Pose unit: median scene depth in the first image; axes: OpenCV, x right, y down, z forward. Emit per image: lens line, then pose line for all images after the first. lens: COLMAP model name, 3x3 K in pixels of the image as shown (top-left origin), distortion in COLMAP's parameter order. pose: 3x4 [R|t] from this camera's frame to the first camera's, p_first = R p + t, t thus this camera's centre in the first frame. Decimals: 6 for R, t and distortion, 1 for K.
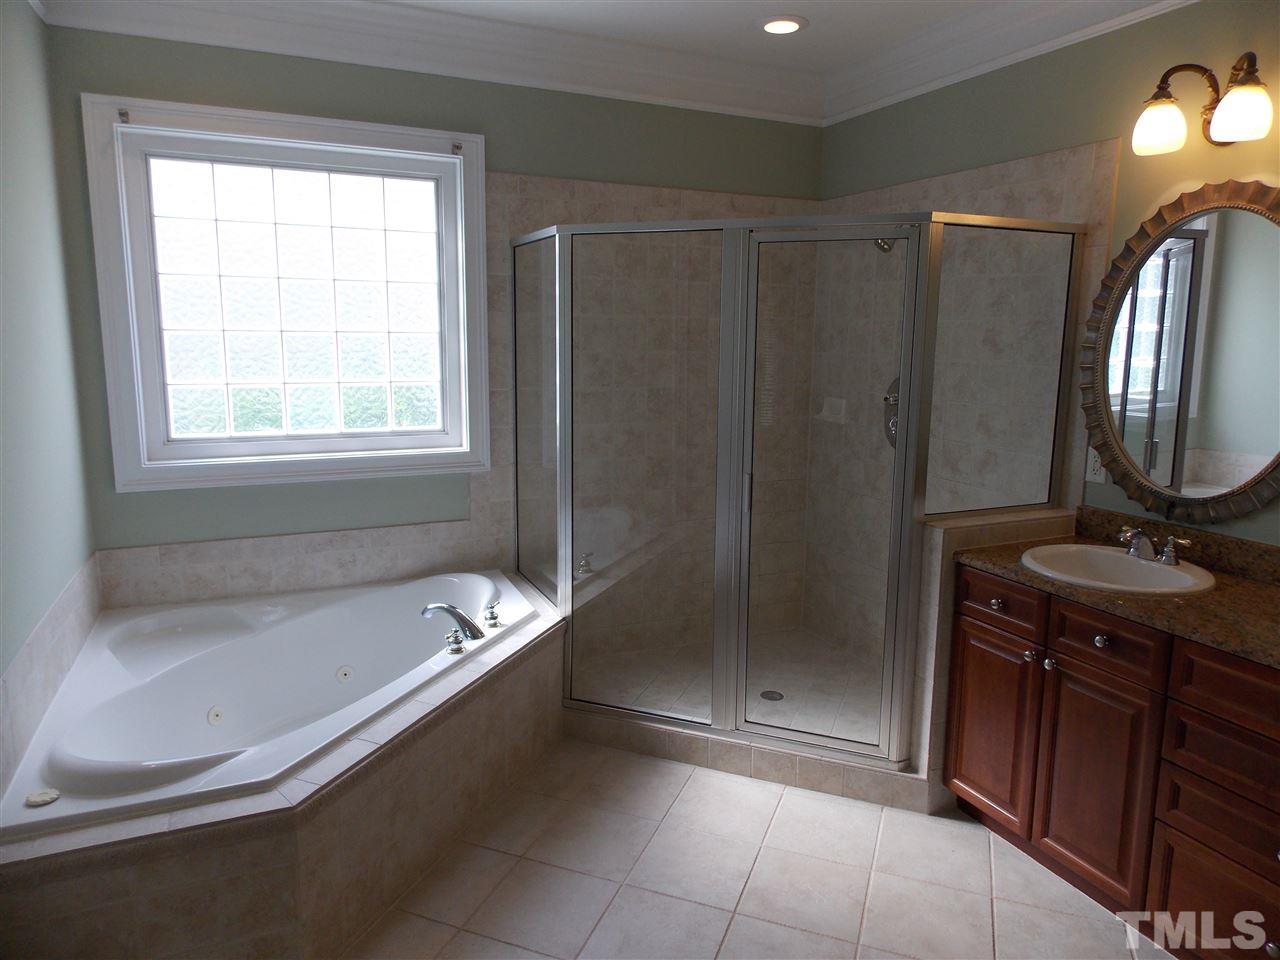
lens RADIAL K [[848.8, 0, 638.8], [0, 848.8, 473.9], [0, 0, 1]] dist [0.007794, -0.002549]
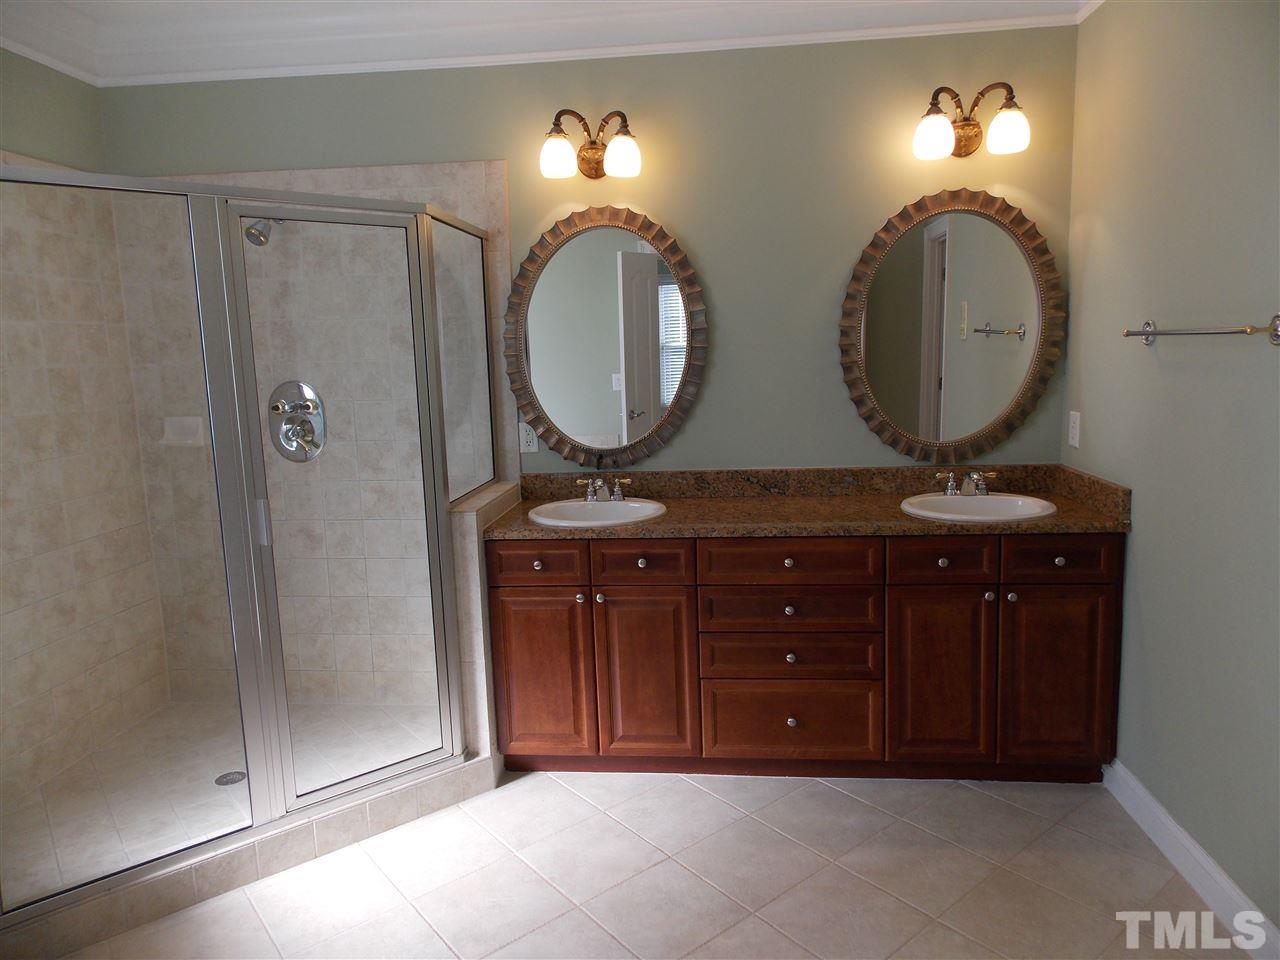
lens RADIAL K [[848.8, 0, 642.4], [0, 848.8, 478.1], [0, 0, 1]] dist [0.007794, -0.002549]
pose [[0.489364, -0.157469, 0.857745, -0.414602], [0.181706, 0.980387, 0.076317, -0.017228], [-0.852939, 0.118510, 0.508380, 0.284836]]
